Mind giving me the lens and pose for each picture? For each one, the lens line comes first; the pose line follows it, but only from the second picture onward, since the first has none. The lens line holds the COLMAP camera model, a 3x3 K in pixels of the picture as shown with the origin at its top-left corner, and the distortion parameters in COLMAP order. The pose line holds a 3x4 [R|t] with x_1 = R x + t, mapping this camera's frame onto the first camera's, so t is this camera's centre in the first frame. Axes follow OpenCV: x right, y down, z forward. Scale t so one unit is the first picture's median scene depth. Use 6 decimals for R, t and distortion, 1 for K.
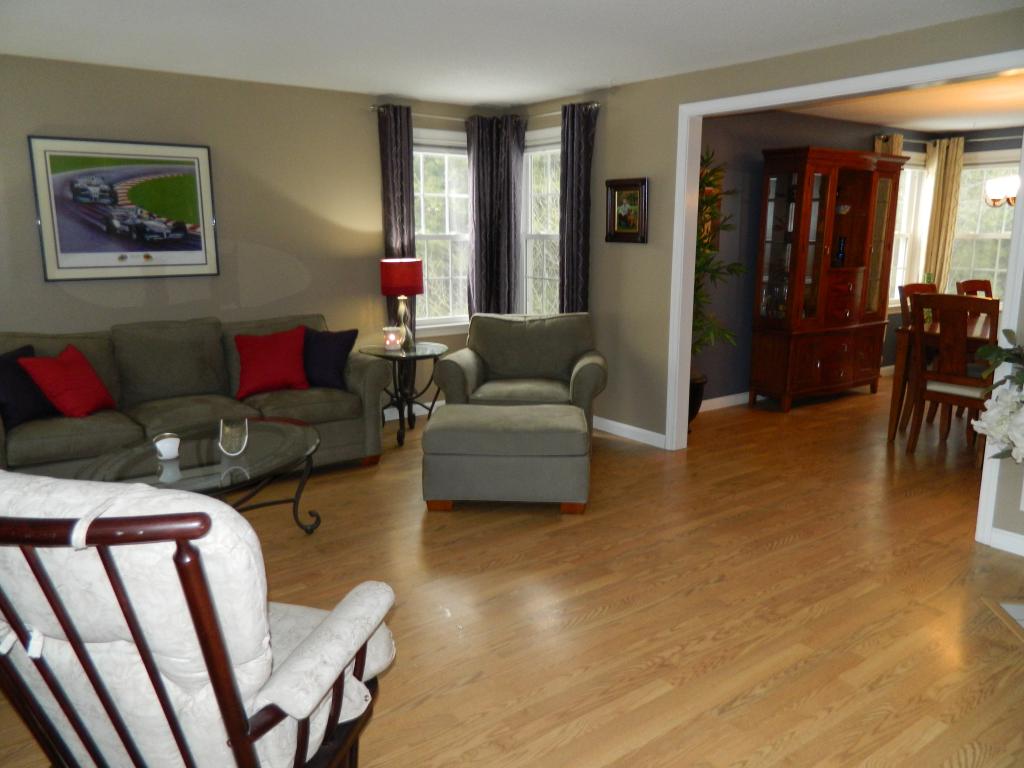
lens RADIAL K [[777.1, 0, 514.9], [0, 777.1, 378.7], [0, 0, 1]] dist [0.028806, -0.021024]
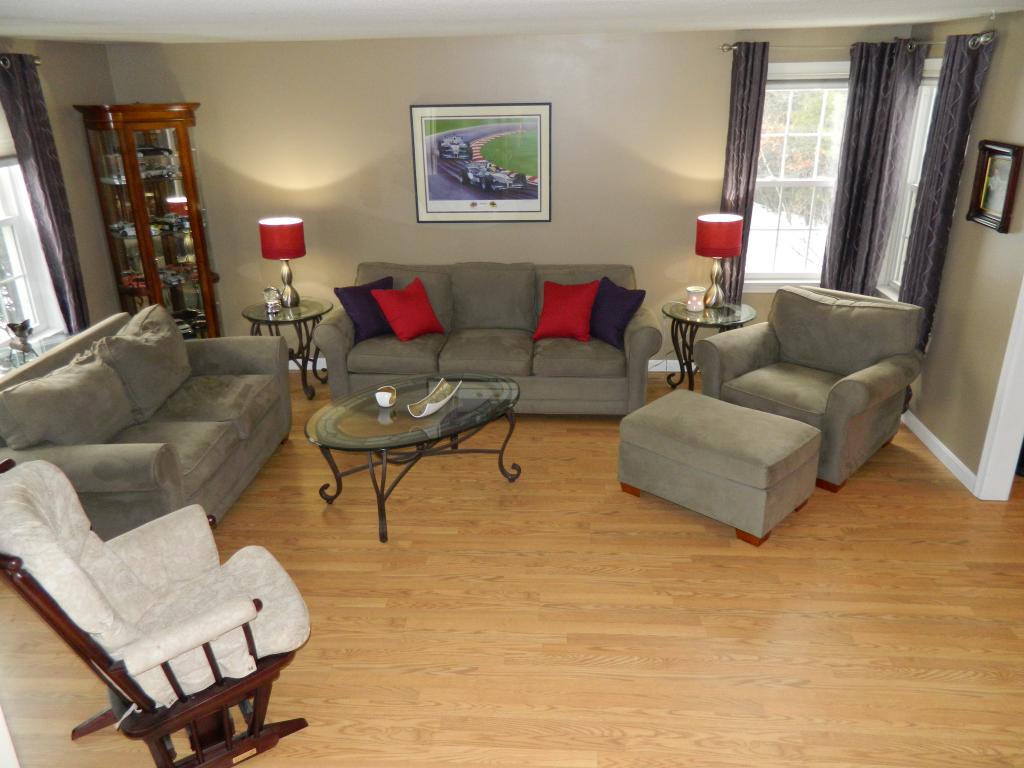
lens RADIAL K [[777.1, 0, 512.0], [0, 777.1, 385.9], [0, 0, 1]] dist [0.028806, -0.021024]
pose [[0.761552, 0.231148, -0.605482, 0.325303], [-0.110561, 0.966877, 0.230055, -0.165398], [0.638603, -0.108256, 0.761883, 0.099035]]
